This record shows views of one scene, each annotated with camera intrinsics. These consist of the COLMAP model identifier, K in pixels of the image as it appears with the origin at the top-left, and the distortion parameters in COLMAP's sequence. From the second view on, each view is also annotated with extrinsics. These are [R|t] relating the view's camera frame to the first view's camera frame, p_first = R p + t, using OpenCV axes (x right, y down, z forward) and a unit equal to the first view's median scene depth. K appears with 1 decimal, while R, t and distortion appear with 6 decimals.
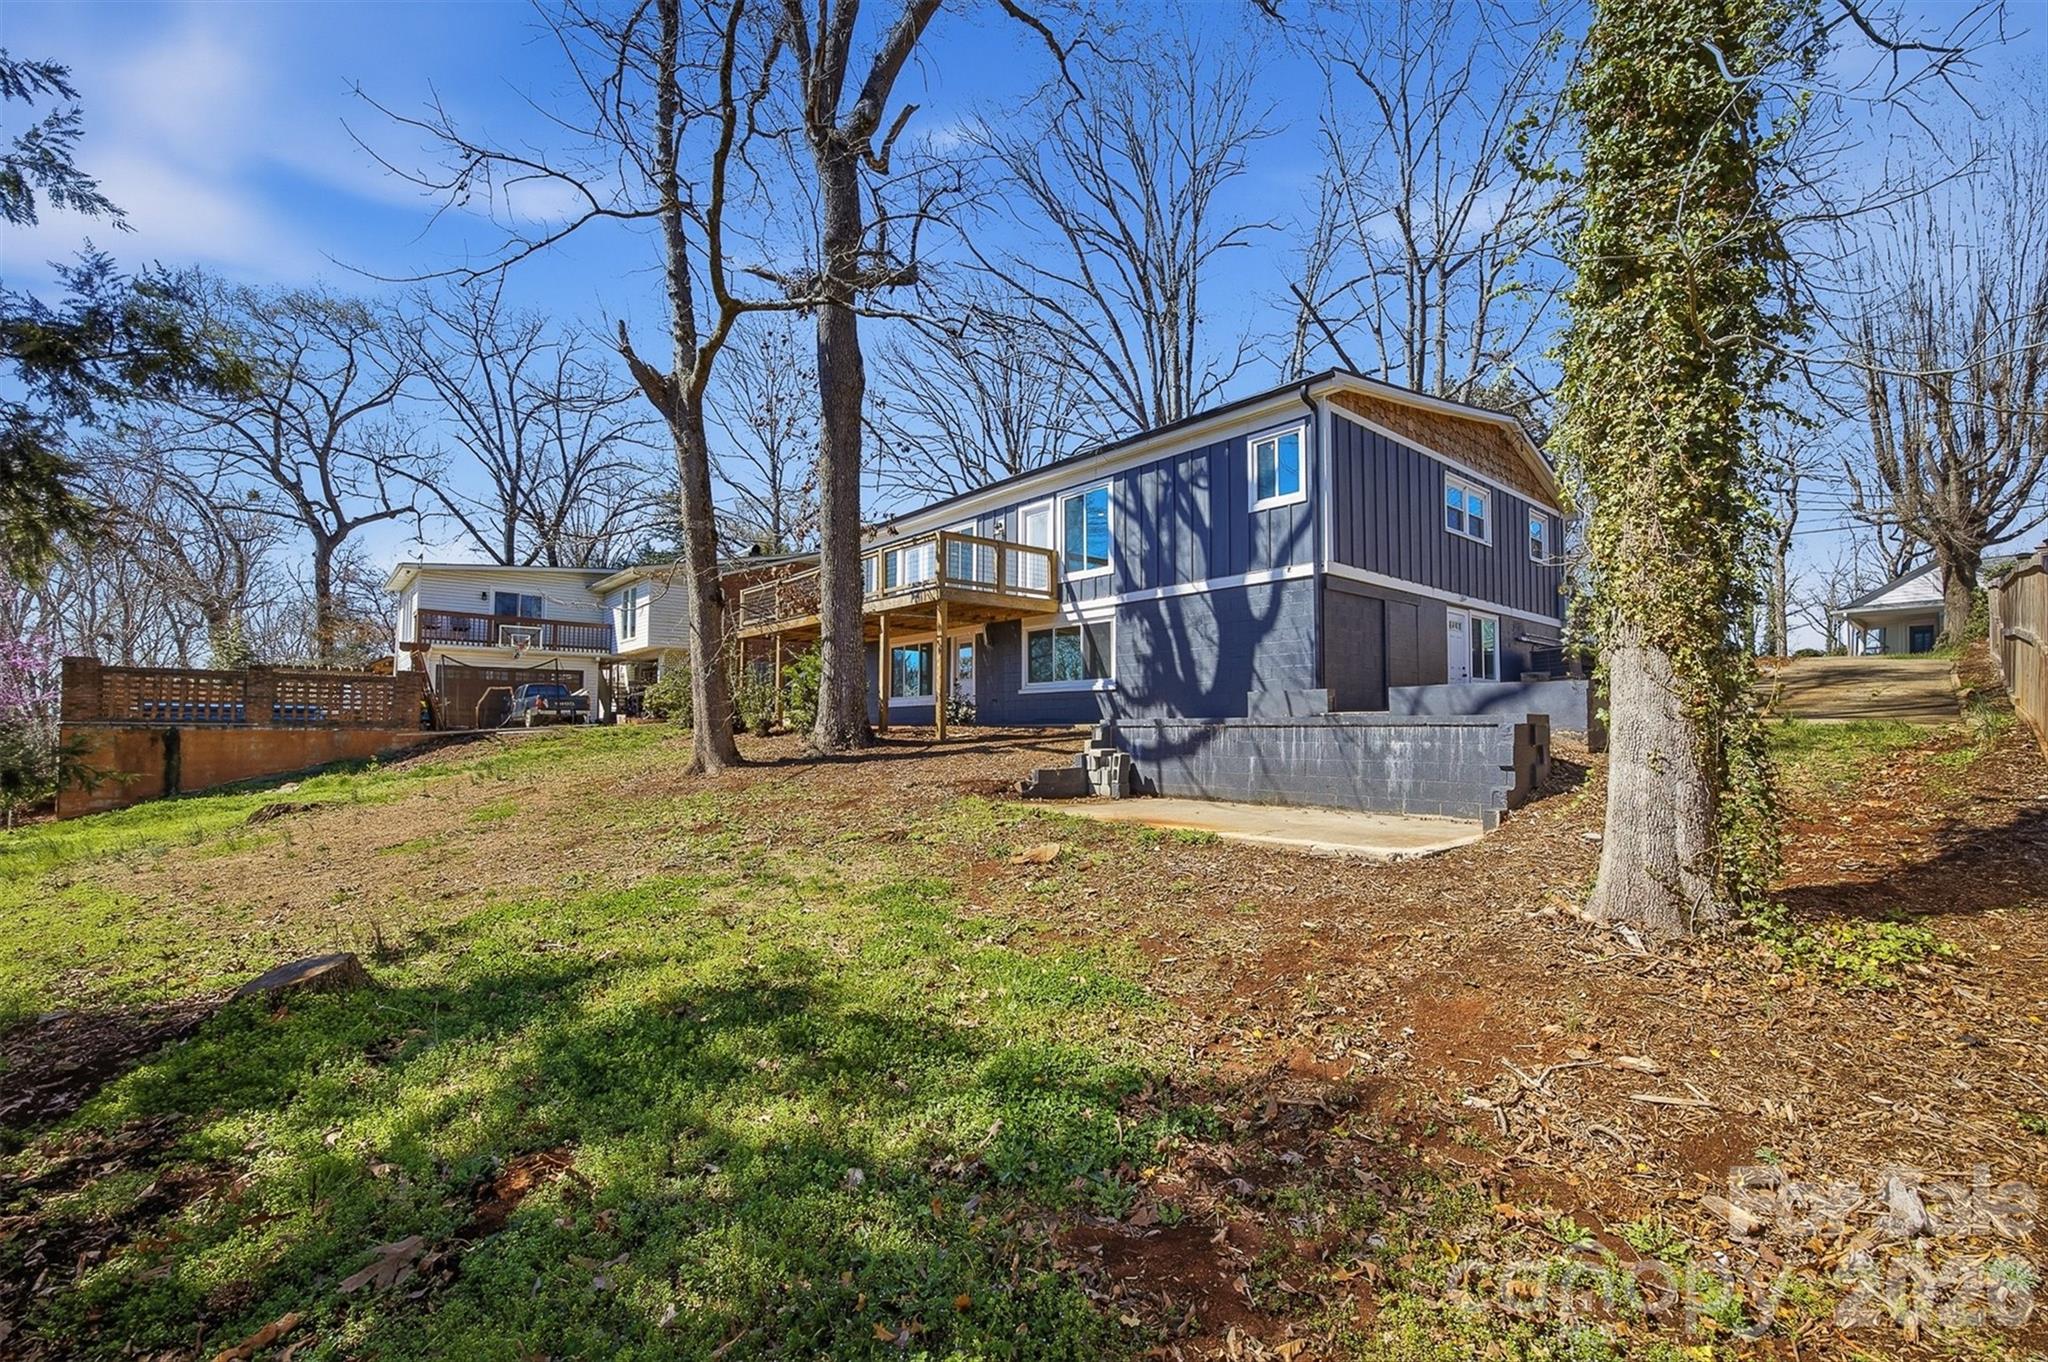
lens RADIAL K [[832.6, 0, 1001.8], [0, 832.6, 679.4], [0, 0, 1]] dist [-0.003346, -0.000165]
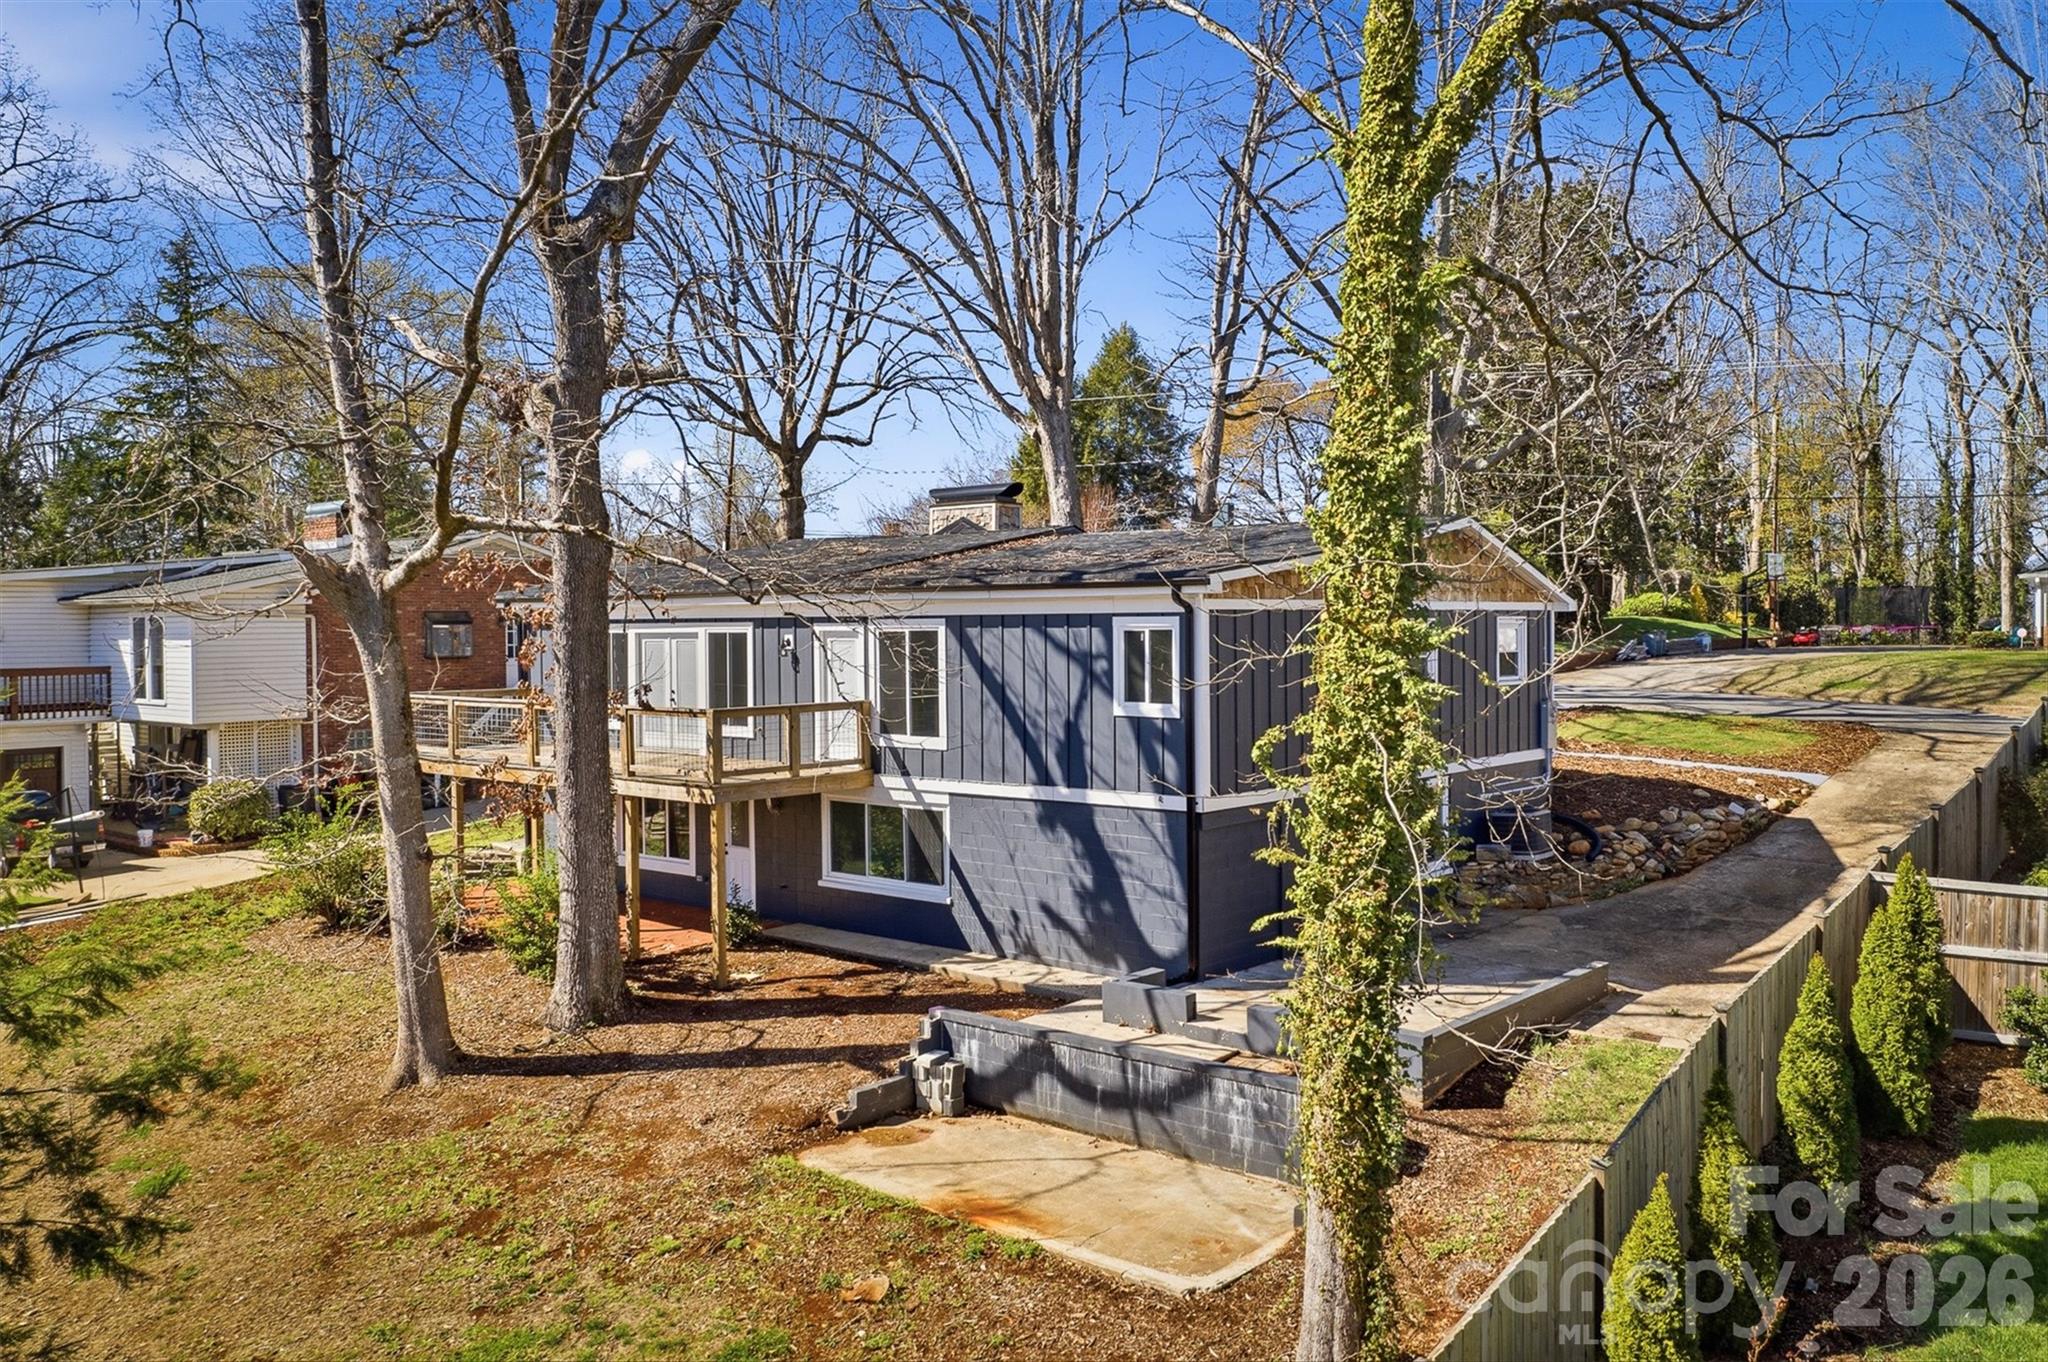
lens RADIAL K [[1571.5, 0, 966.3], [0, 1571.5, 654.2], [0, 0, 1]] dist [-0.011369, 0.002213]
pose [[0.990678, -0.018624, 0.134944, -0.042619], [0.009443, 0.997616, 0.068355, -0.360334], [-0.135896, -0.066443, 0.988493, -0.450145]]
